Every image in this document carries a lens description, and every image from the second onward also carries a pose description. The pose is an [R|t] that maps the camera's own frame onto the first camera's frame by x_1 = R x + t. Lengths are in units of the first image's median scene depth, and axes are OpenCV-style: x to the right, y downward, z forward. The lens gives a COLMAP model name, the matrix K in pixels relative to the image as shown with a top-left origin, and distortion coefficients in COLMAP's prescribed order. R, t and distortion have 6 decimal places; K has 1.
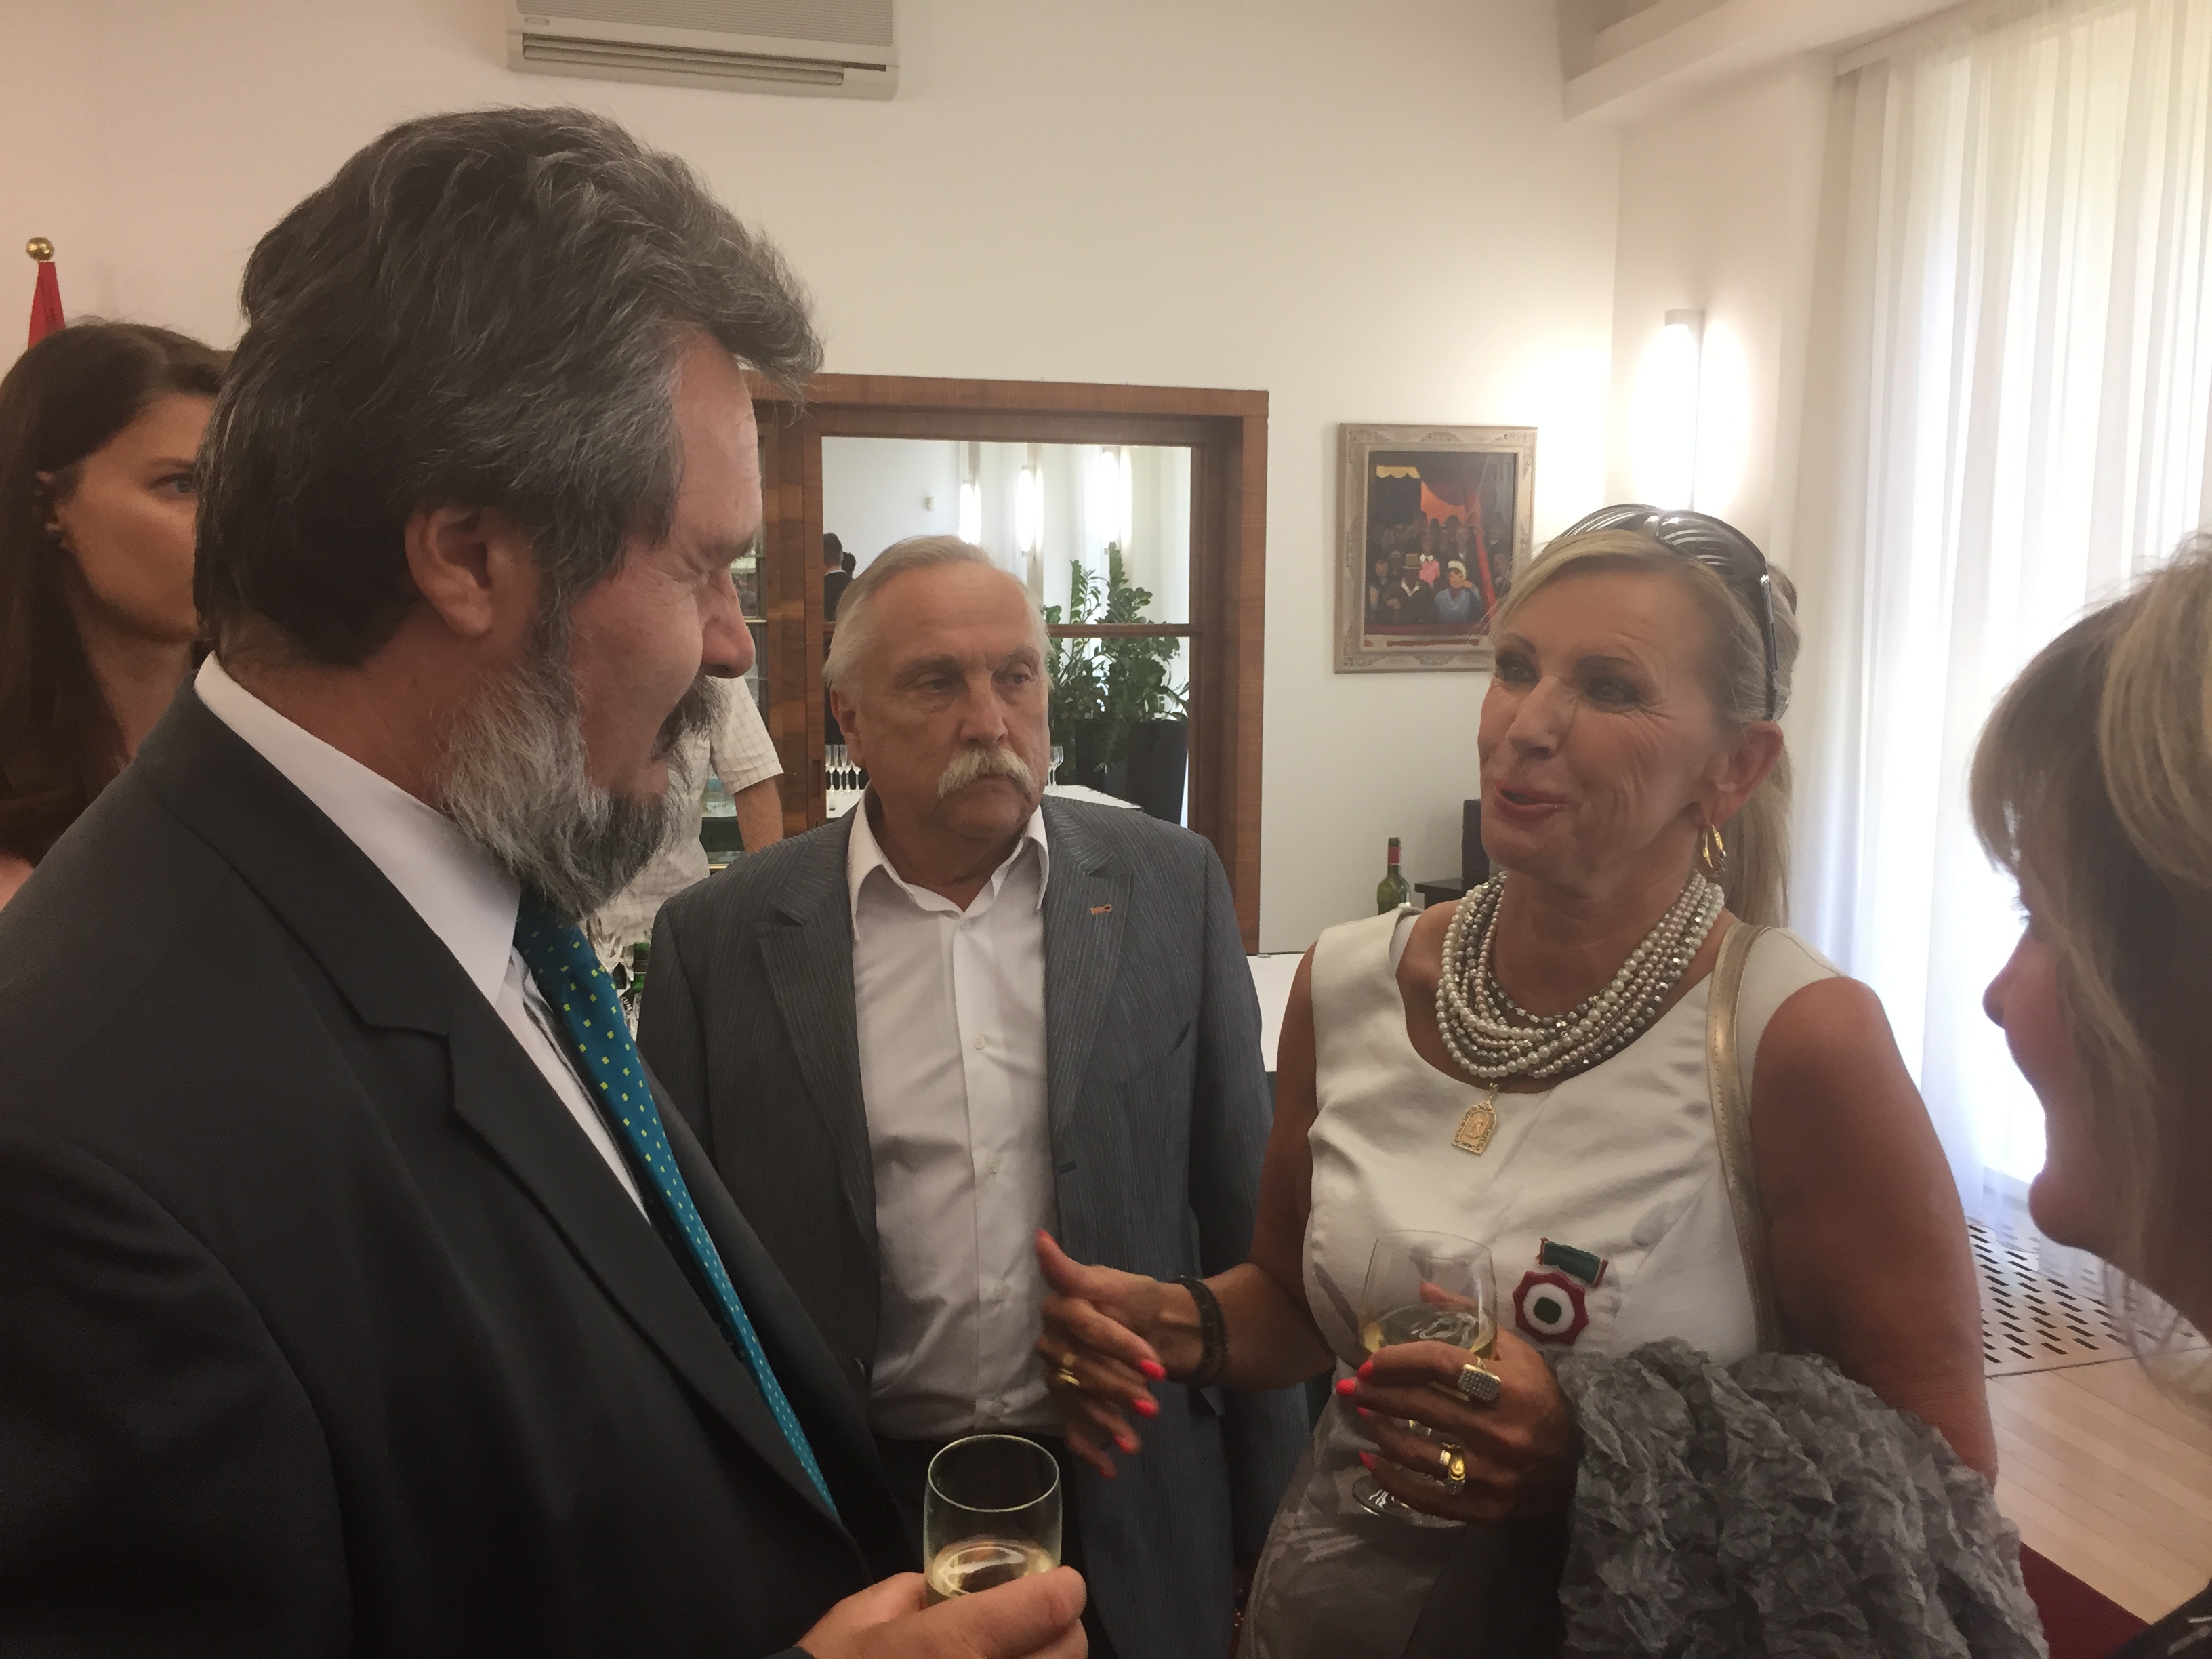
lens RADIAL K [[1850.7, 0, 1095.5], [0, 1850.7, 835.5], [0, 0, 1]] dist [0.018950, -0.021167]
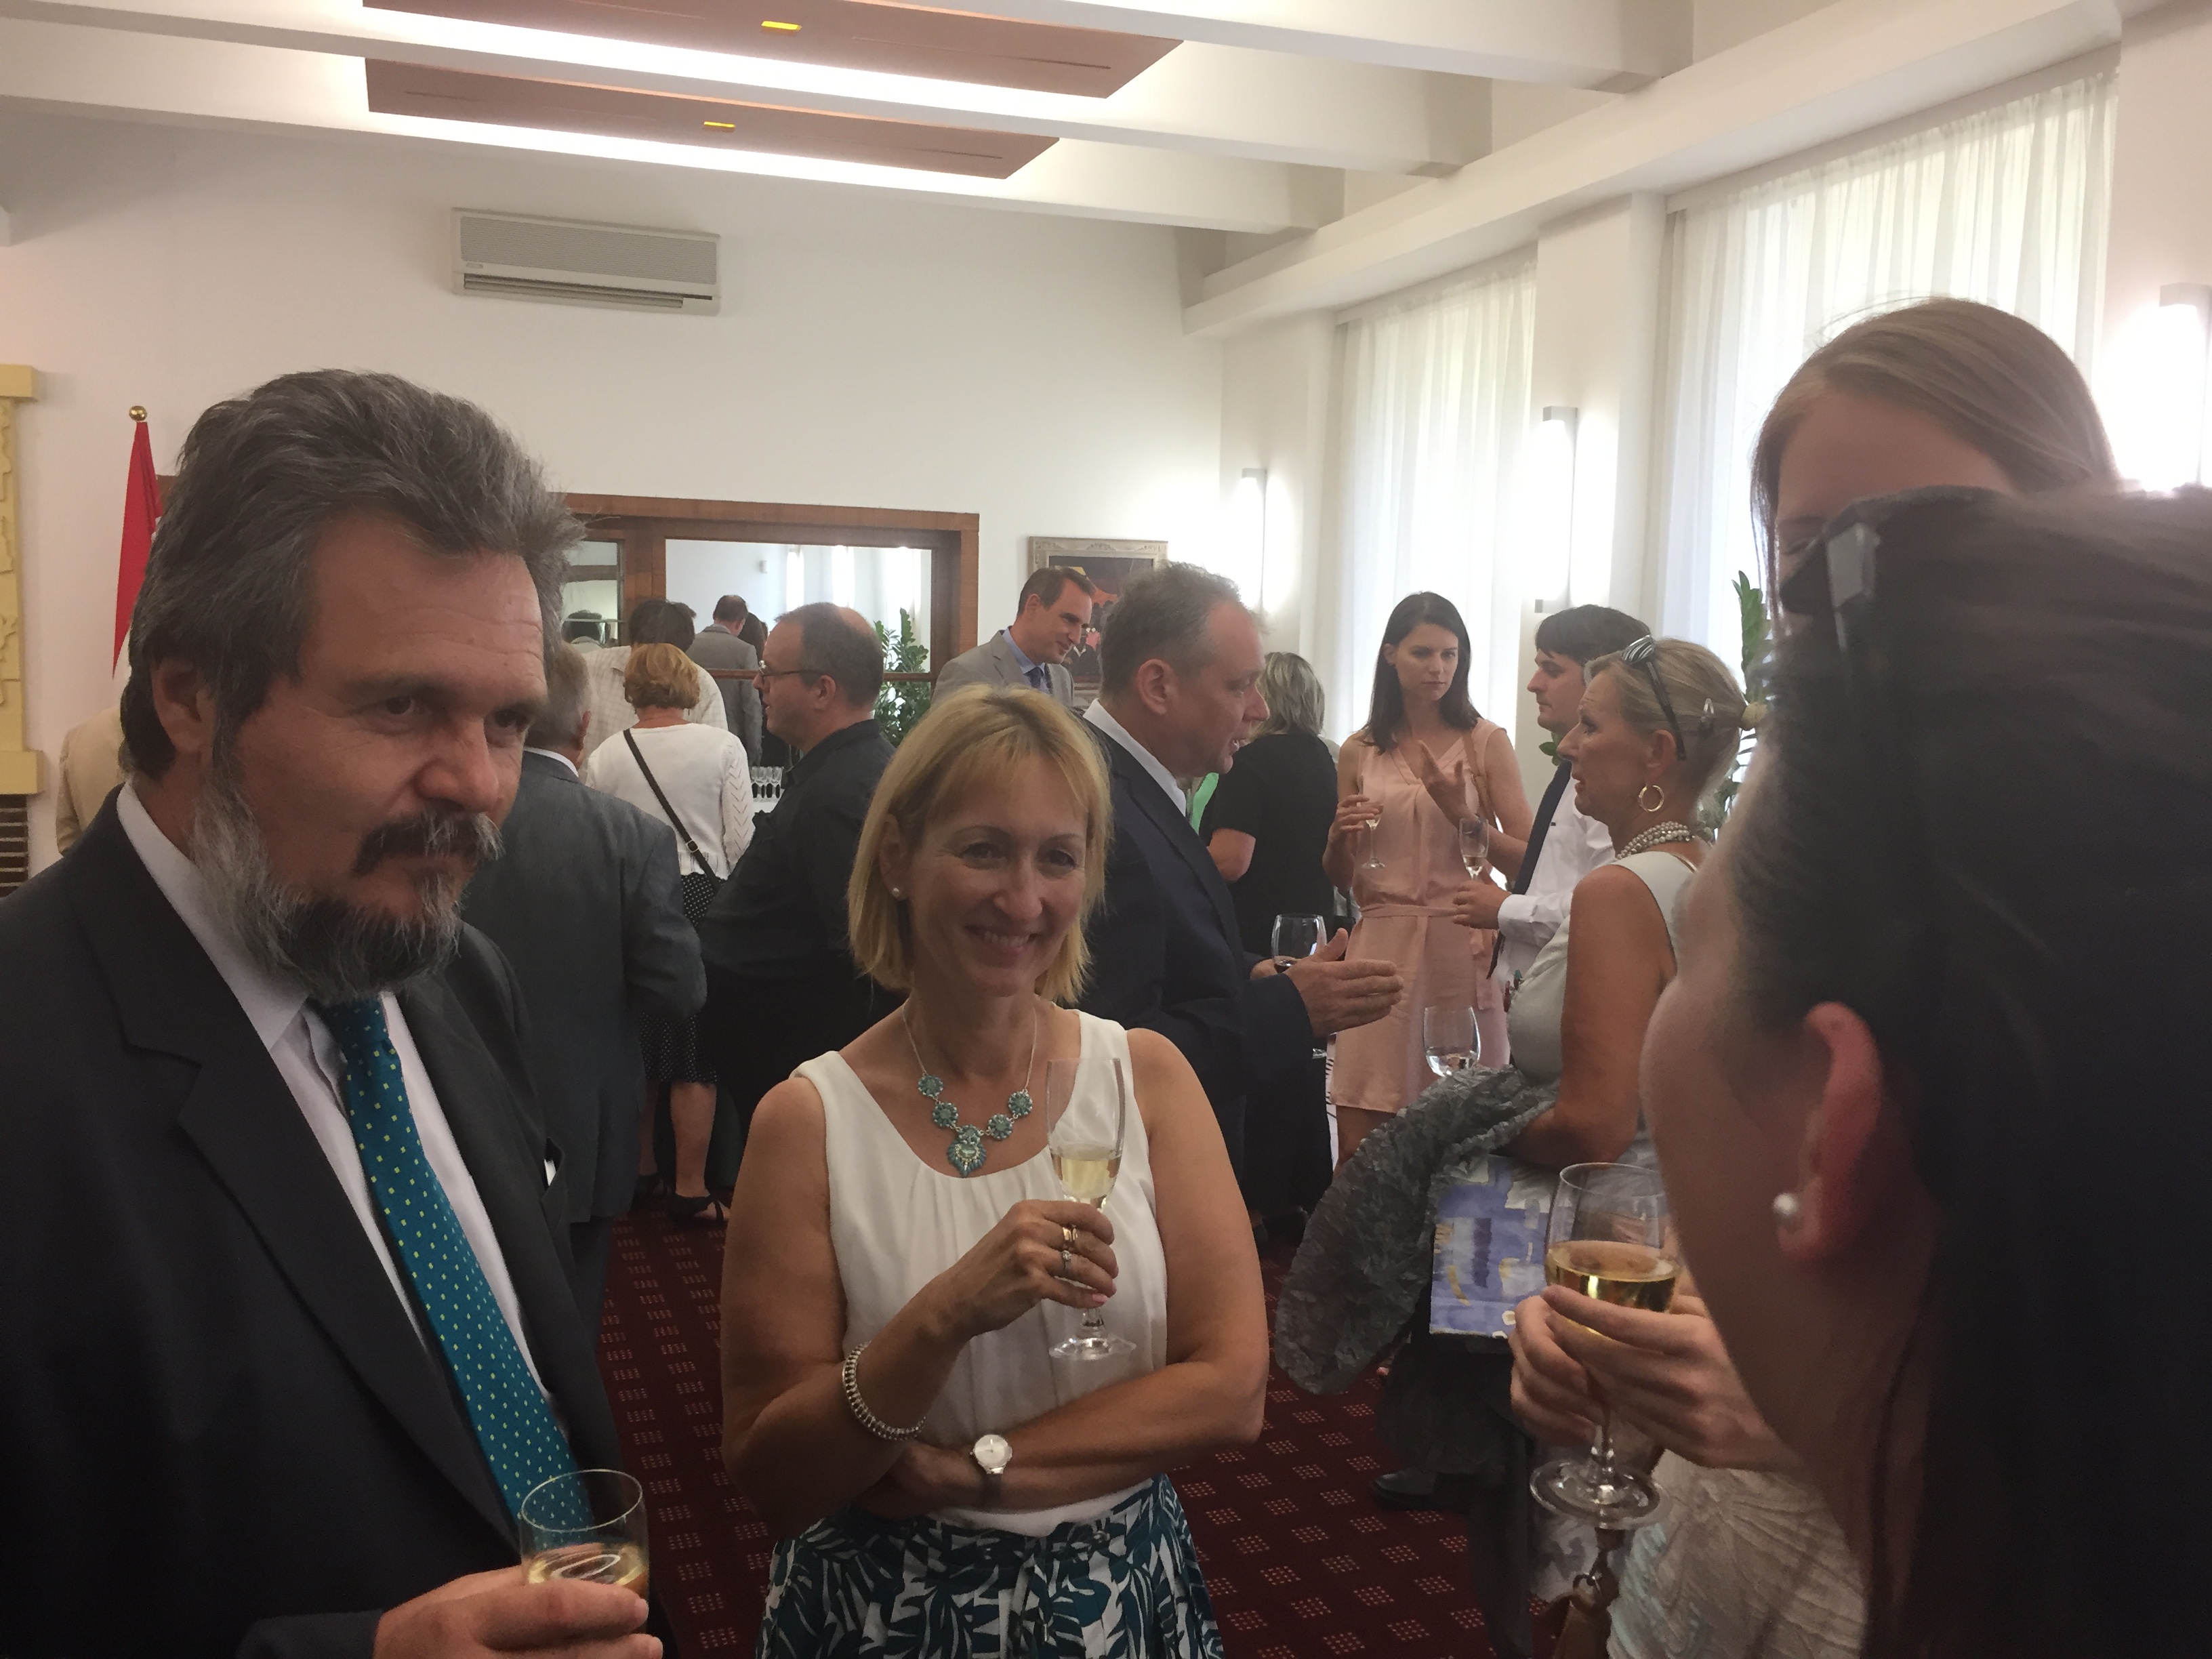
lens RADIAL K [[1850.7, 0, 1099.0], [0, 1850.7, 823.9], [0, 0, 1]] dist [0.018950, -0.021167]
pose [[0.997080, 0.008382, 0.075901, 0.079392], [-0.005773, 0.999387, -0.034525, 0.052555], [-0.076144, 0.033986, 0.996517, -0.447188]]
